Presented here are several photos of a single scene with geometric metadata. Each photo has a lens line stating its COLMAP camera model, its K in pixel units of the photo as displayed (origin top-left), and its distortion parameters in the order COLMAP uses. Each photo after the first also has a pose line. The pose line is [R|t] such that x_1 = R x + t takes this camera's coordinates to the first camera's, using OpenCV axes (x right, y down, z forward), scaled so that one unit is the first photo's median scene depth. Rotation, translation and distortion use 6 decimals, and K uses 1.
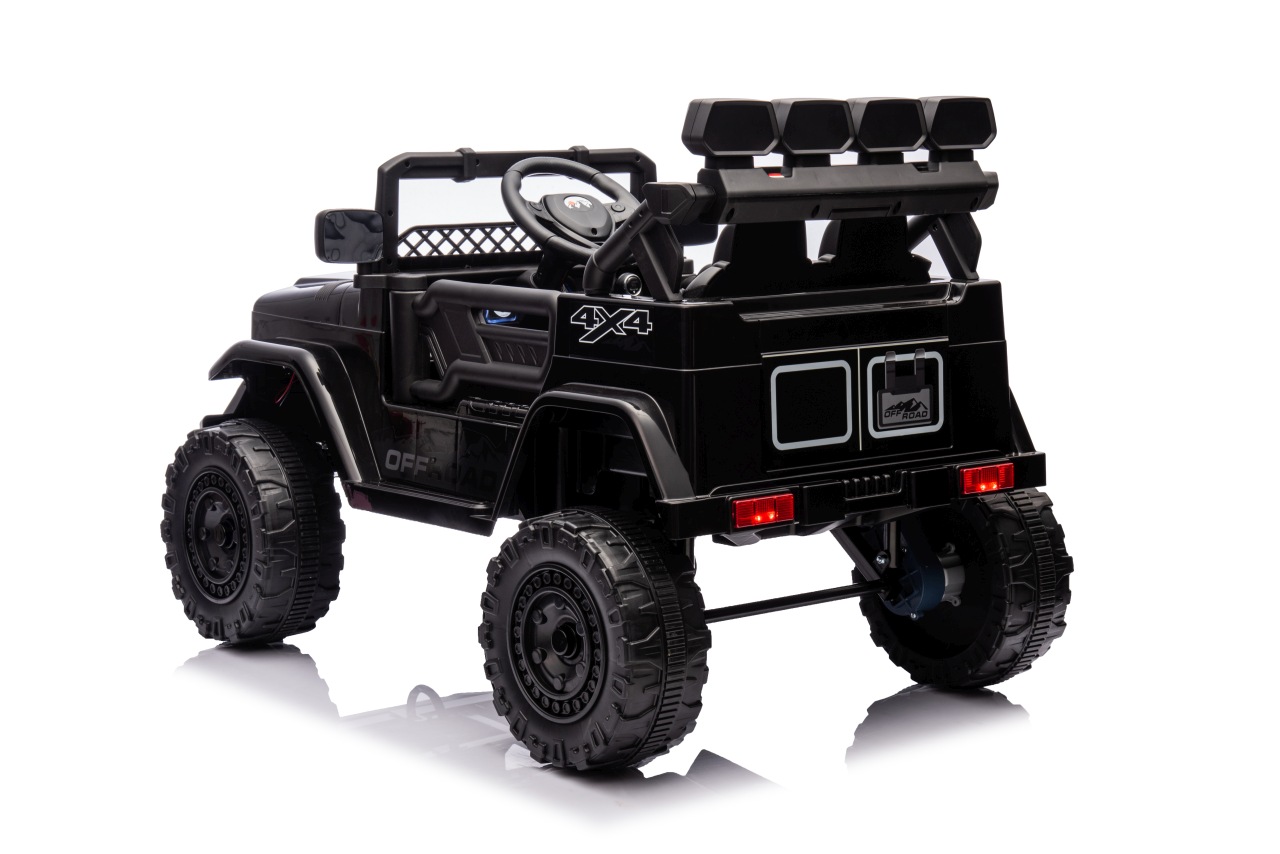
lens RADIAL K [[2526.9, 0, 664.6], [0, 2526.9, 429.0], [0, 0, 1]] dist [0.458244, -0.025233]
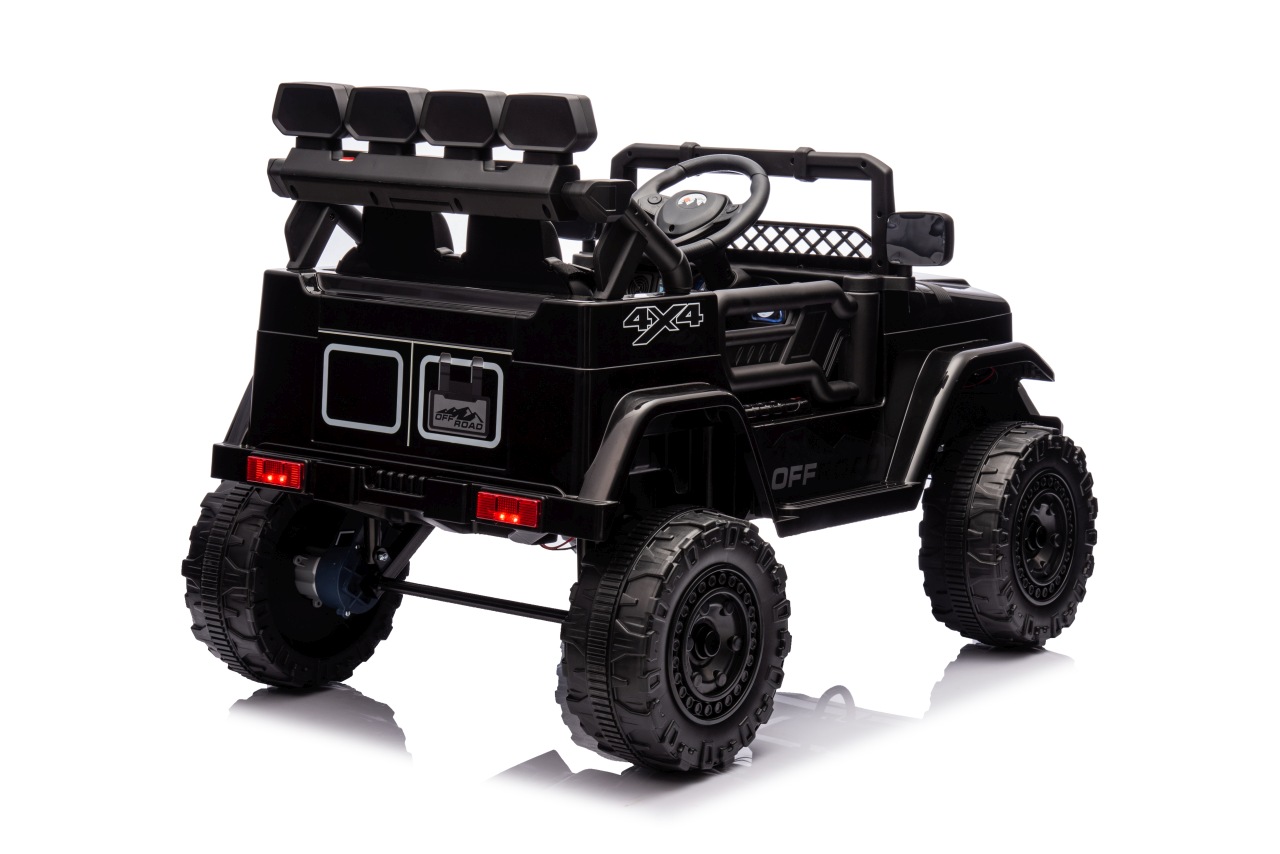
lens RADIAL K [[2526.9, 0, 664.6], [0, 2526.9, 429.0], [0, 0, 1]] dist [0.458244, -0.025233]
pose [[0.211655, 0.141194, -0.967092, 1.036478], [-0.154828, 0.981858, 0.109465, -0.119809], [0.965003, 0.126564, 0.229676, 0.856809]]
